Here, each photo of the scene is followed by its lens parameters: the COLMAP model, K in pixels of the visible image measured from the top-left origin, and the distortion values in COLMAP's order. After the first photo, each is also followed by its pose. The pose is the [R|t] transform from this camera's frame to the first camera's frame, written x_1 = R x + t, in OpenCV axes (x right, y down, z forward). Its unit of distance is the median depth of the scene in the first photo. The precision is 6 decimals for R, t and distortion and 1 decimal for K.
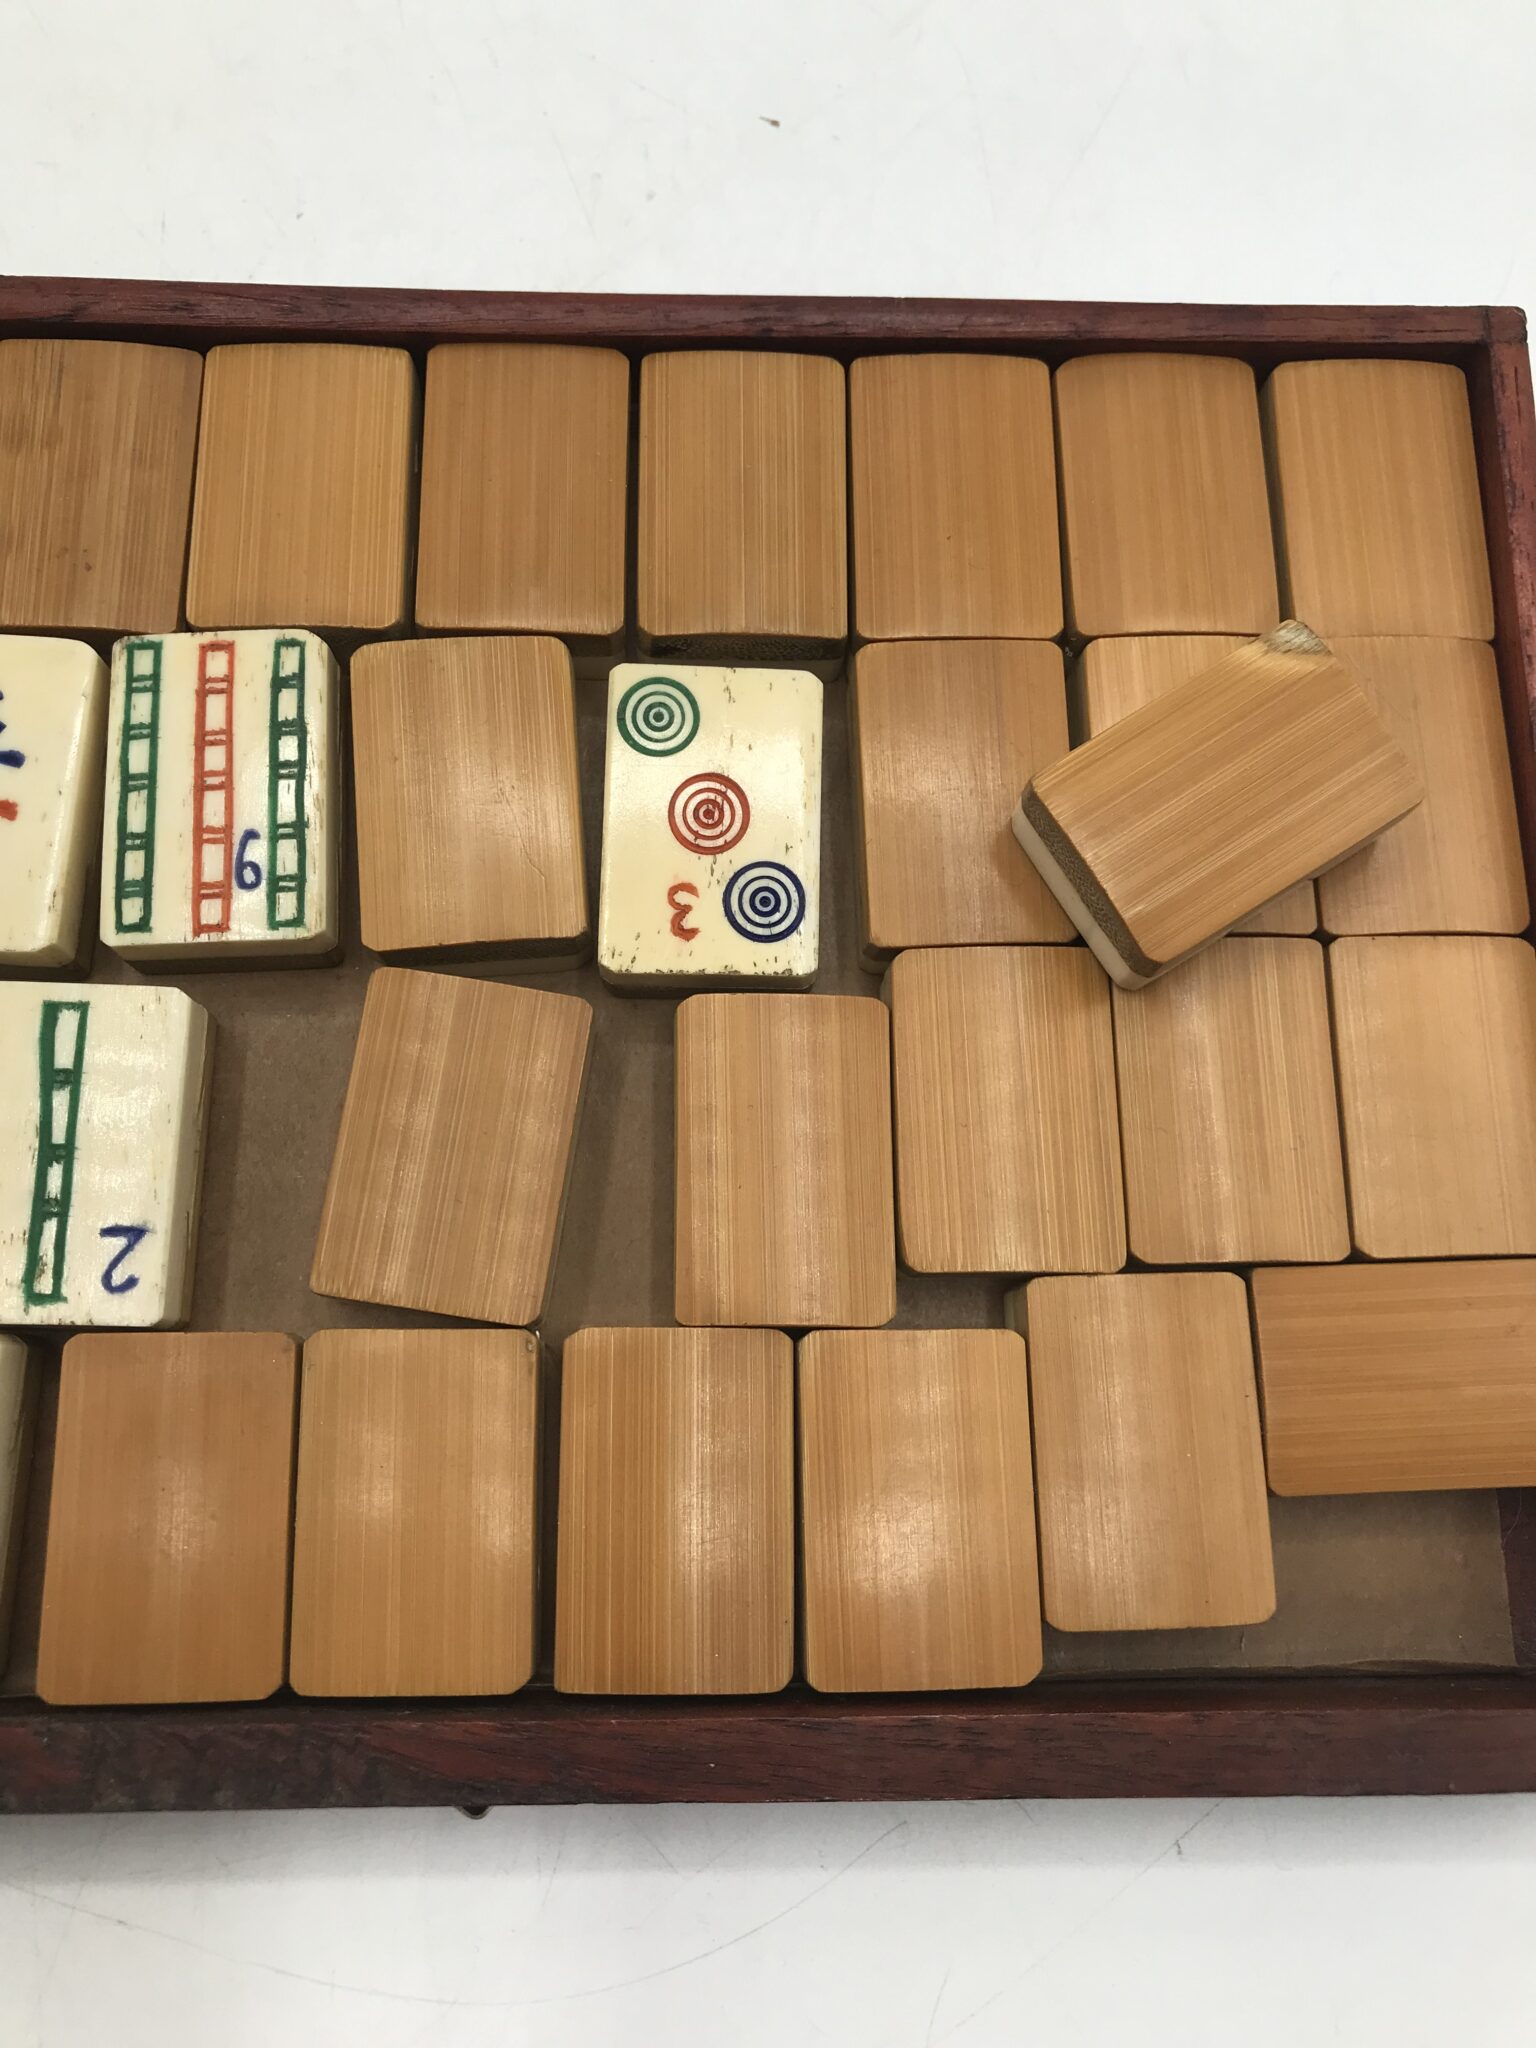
lens RADIAL K [[1670.1, 0, 768.0], [0, 1670.1, 1024.0], [0, 0, 1]] dist [0.046408, -0.007898]
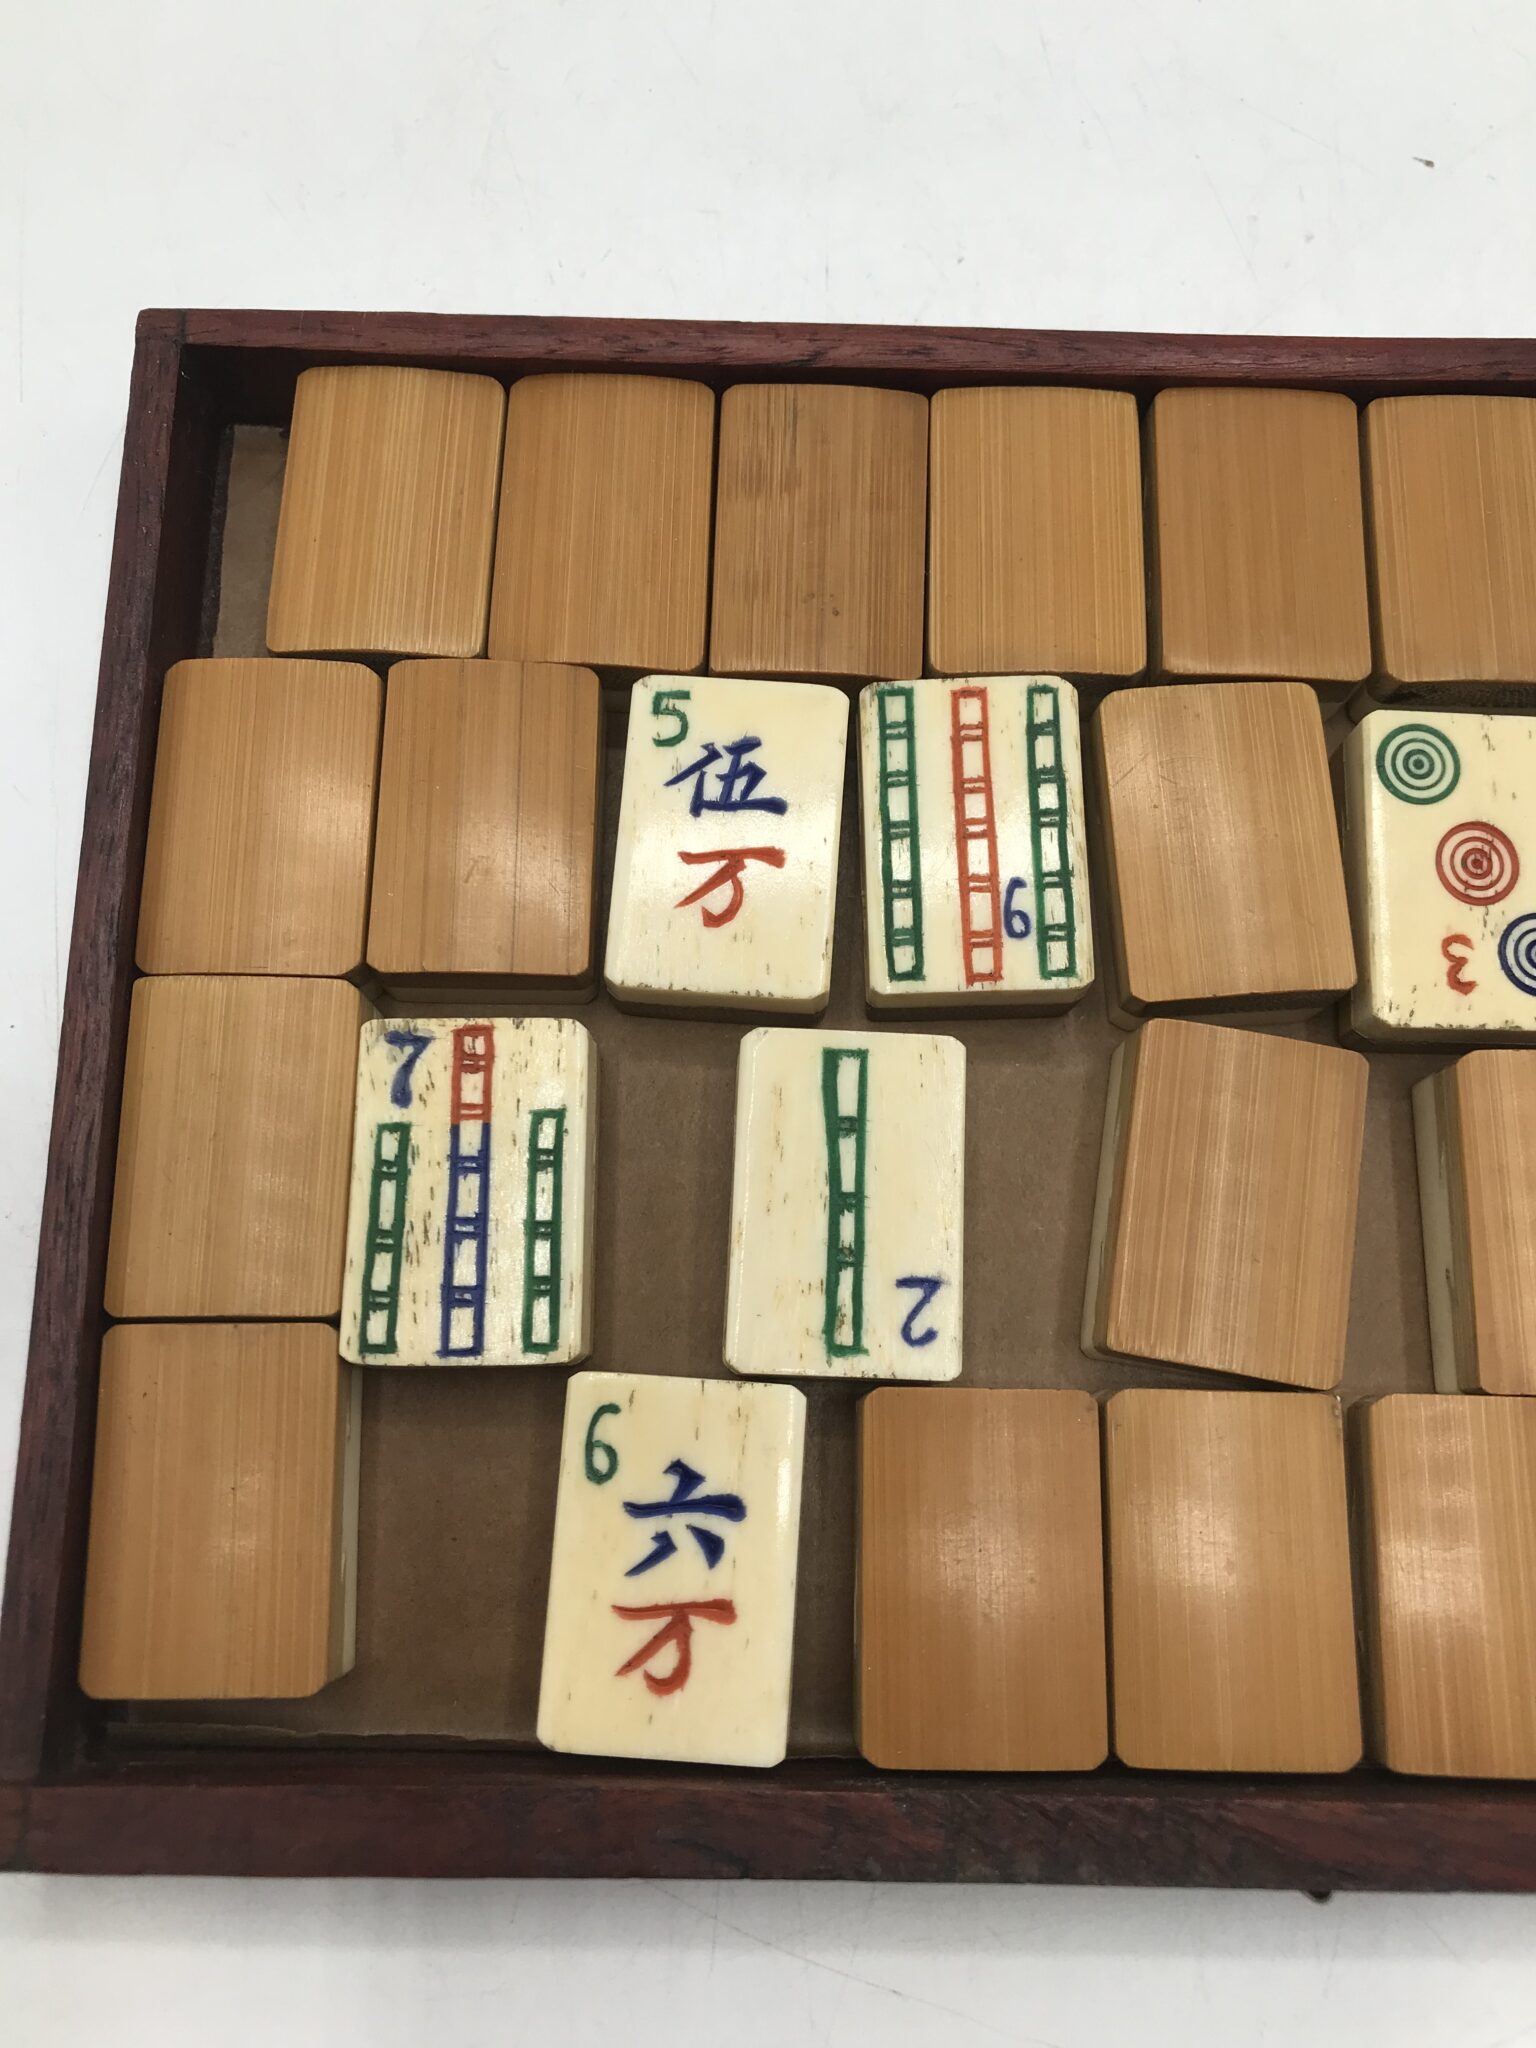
lens RADIAL K [[1637.9, 0, 769.7], [0, 1637.9, 1046.9], [0, 0, 1]] dist [0.084972, -0.062175]
pose [[0.999885, 0.011741, -0.009554, -0.442032], [-0.011861, 0.999851, -0.012532, -0.002285], [0.009405, 0.012644, 0.999876, 0.031034]]
